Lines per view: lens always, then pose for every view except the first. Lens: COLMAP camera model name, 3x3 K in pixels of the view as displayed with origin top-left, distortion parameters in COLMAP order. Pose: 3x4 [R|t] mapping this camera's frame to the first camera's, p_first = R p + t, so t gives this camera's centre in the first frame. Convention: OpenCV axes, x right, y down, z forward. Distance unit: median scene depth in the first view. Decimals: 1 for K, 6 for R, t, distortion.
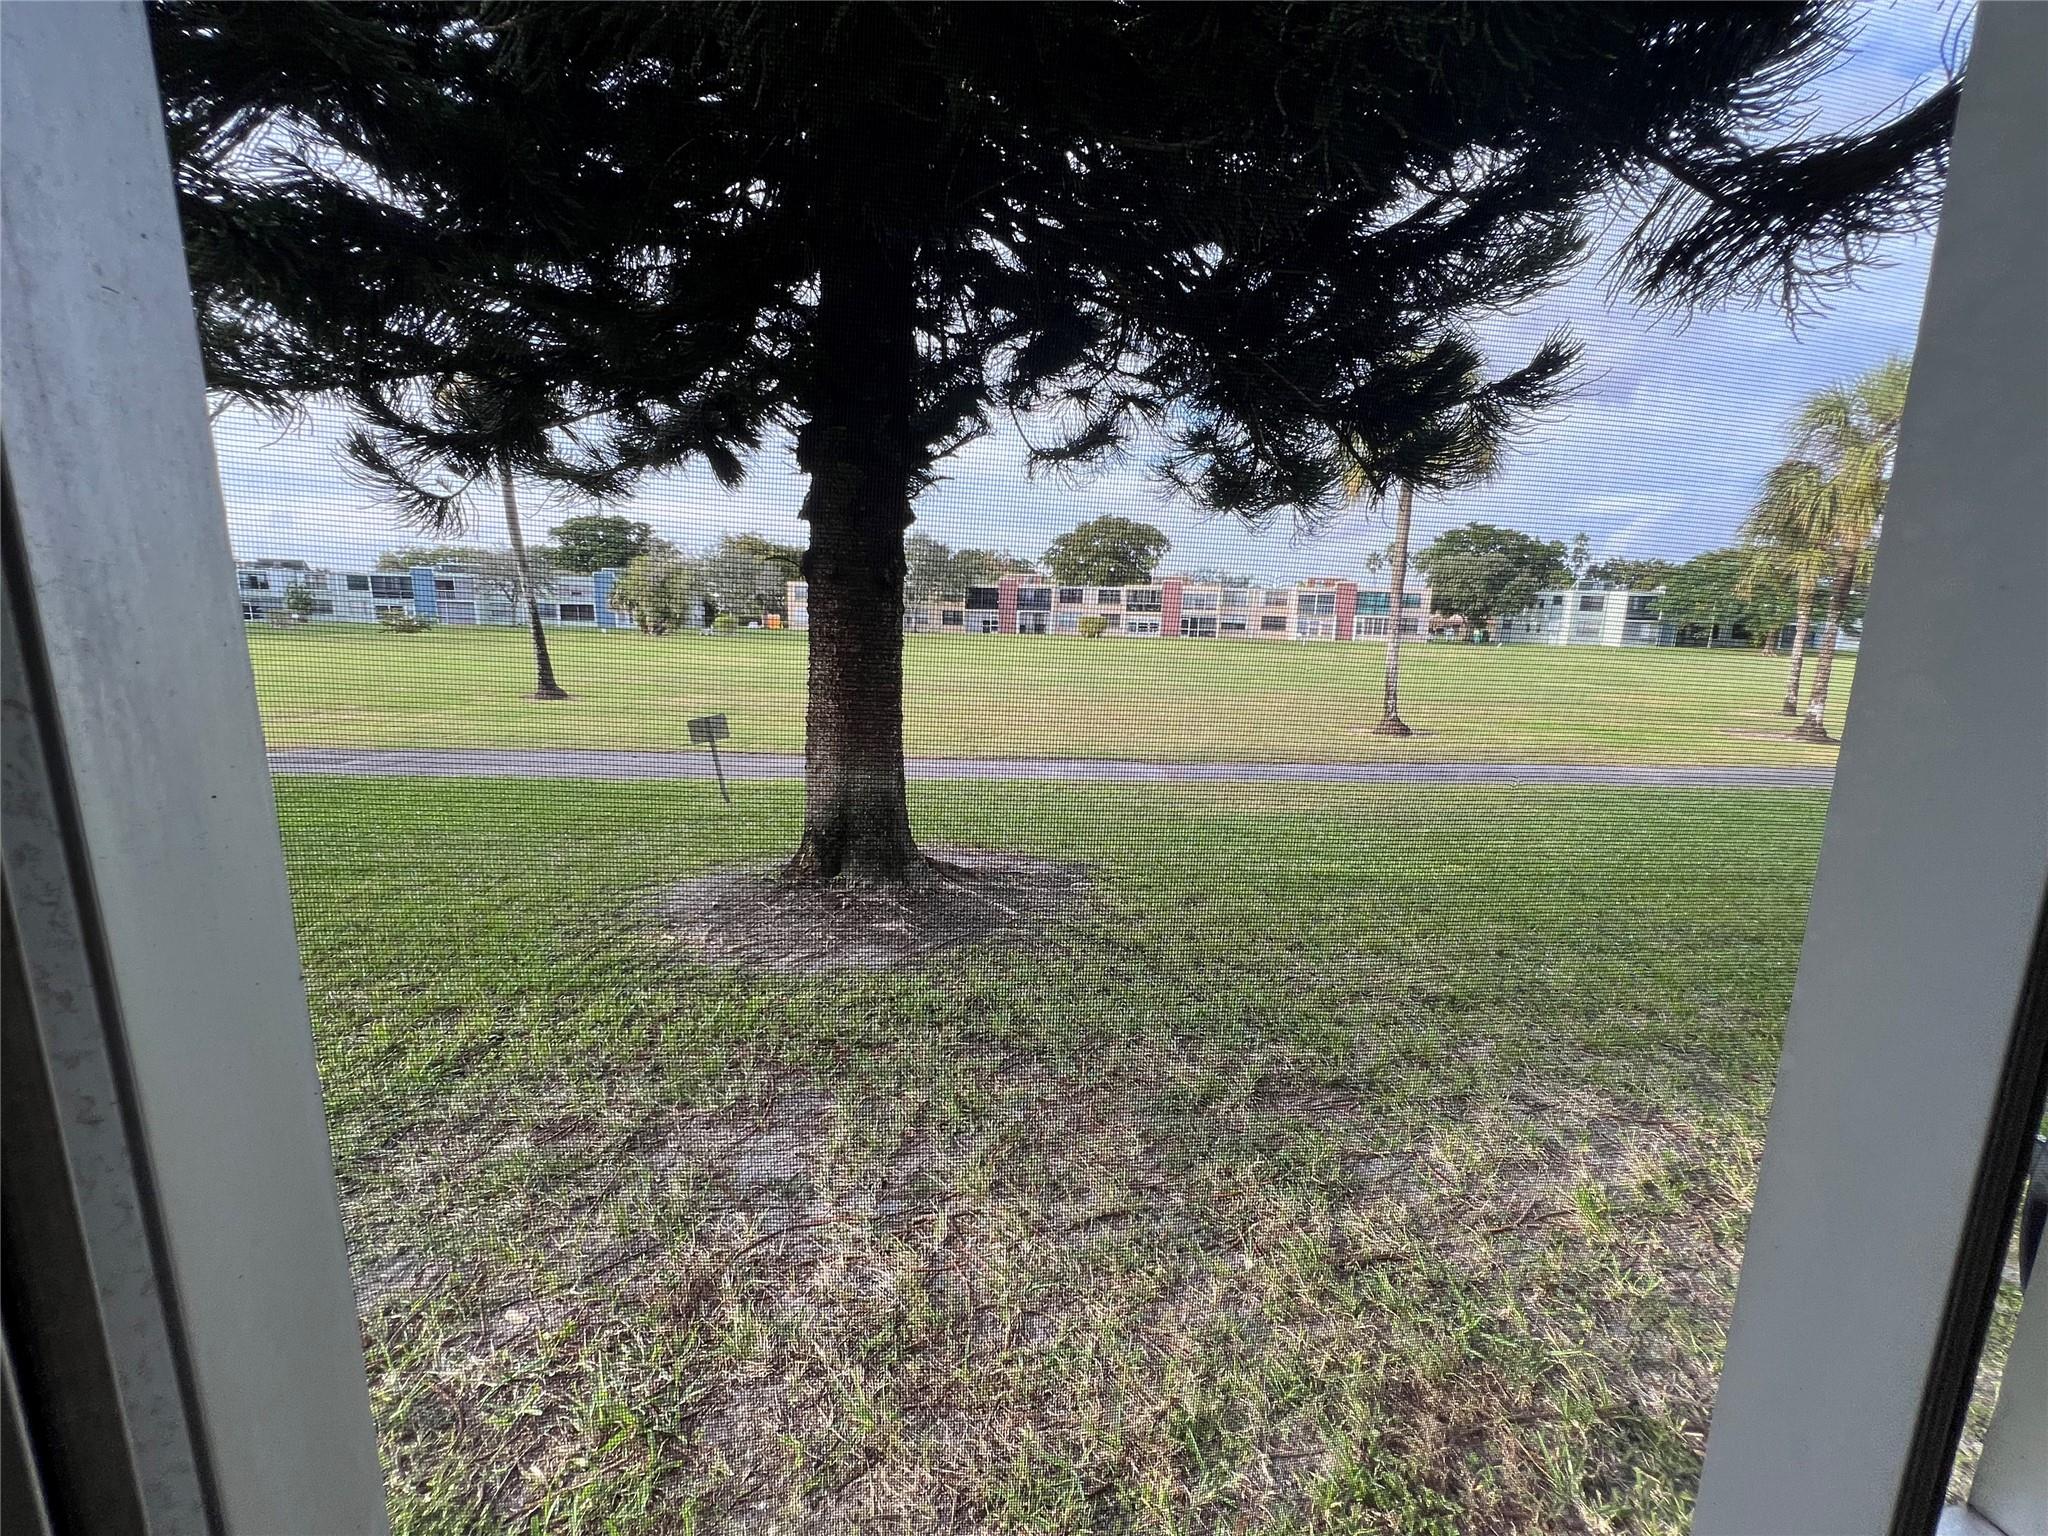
lens RADIAL K [[825.5, 0, 1017.0], [0, 825.5, 769.9], [0, 0, 1]] dist [-0.001249, -0.000229]
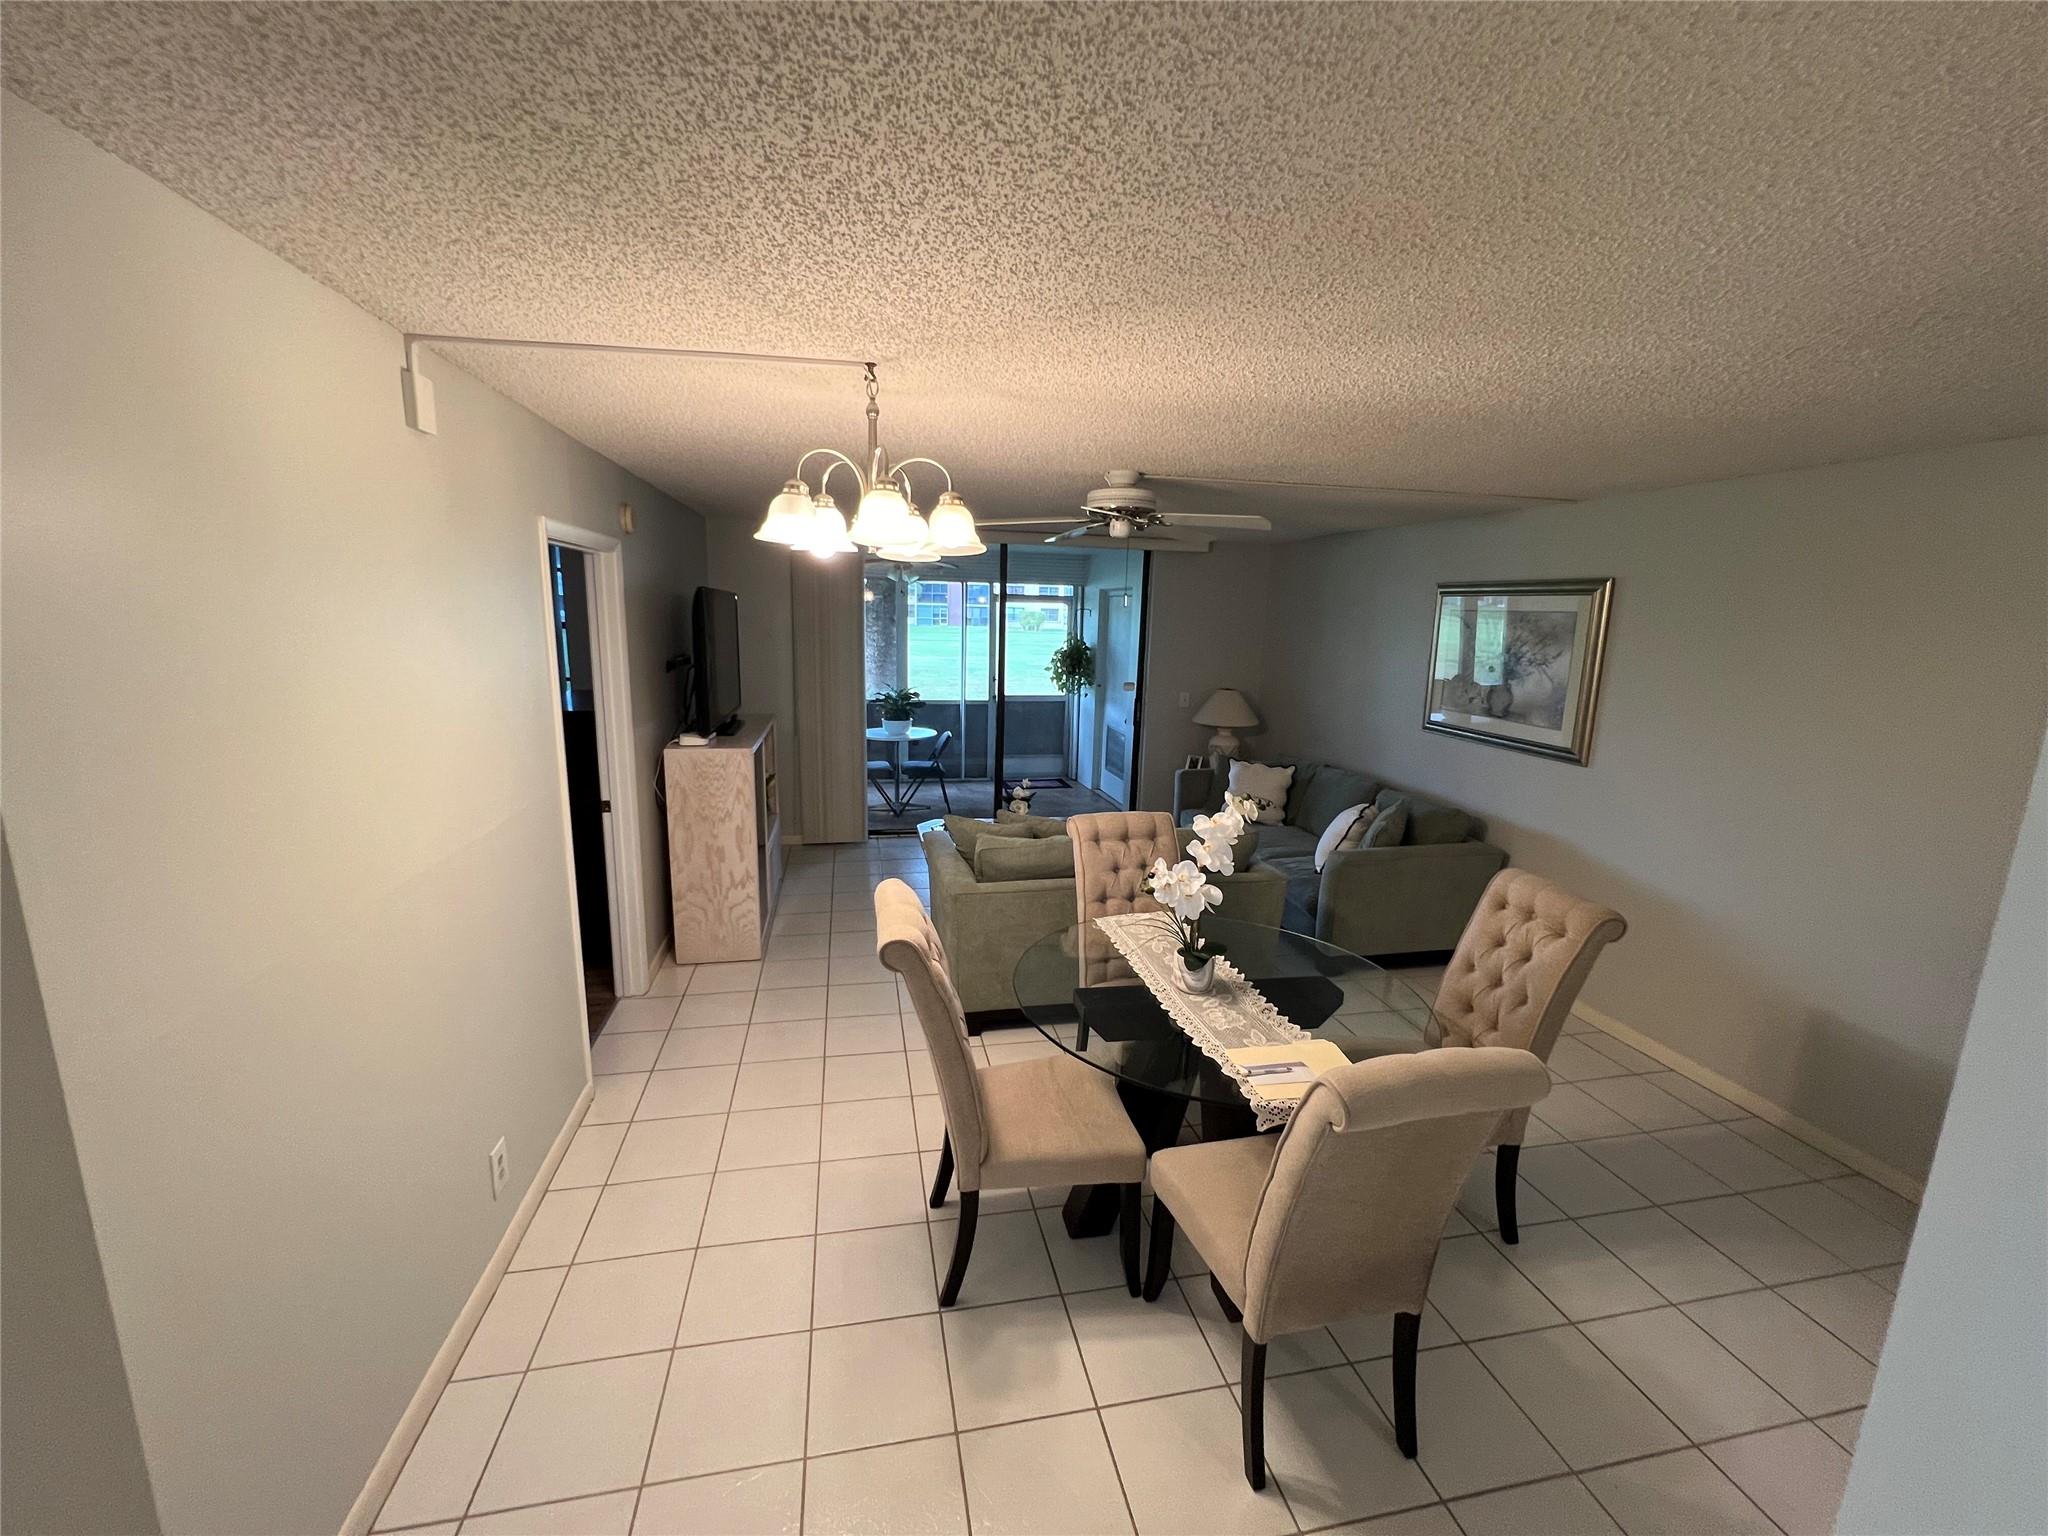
lens RADIAL K [[820.3, 0, 1019.8], [0, 820.3, 770.2], [0, 0, 1]] dist [-0.001385, 0.000115]
pose [[0.997931, -0.002790, 0.064232, 0.005186], [0.001947, 0.999911, 0.013180, 0.014697], [-0.064264, -0.013028, 0.997848, -0.108618]]
